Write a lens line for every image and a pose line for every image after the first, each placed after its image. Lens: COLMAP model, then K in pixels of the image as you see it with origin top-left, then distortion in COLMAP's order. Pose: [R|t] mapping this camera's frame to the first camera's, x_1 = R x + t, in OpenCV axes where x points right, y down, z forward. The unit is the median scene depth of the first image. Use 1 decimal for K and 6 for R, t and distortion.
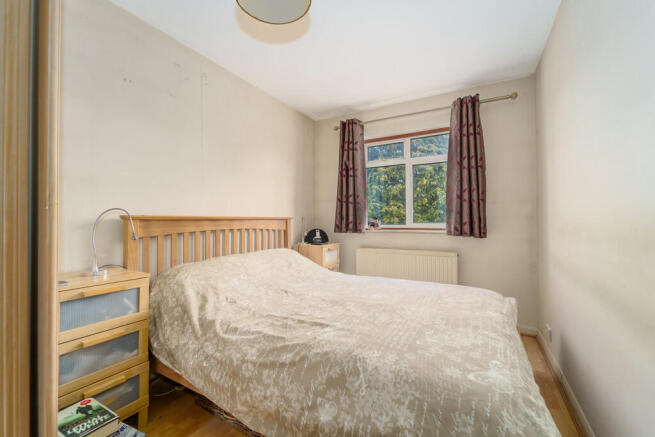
lens RADIAL K [[273.7, 0, 327.5], [0, 273.7, 218.5], [0, 0, 1]] dist [-0.000584, -0.000051]
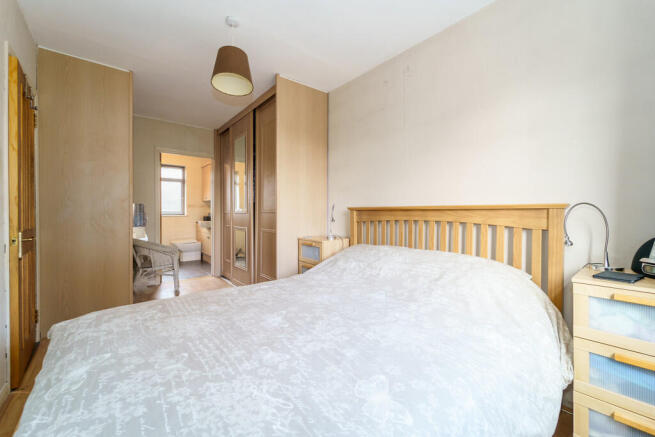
lens RADIAL K [[265.0, 0, 327.5], [0, 265.0, 201.9], [0, 0, 1]] dist [0.001490, 0.000282]
pose [[-0.366563, -0.035462, -0.929717, 0.756302], [0.002594, 0.999231, -0.039136, 0.016062], [0.930390, -0.016757, -0.366189, 1.368311]]
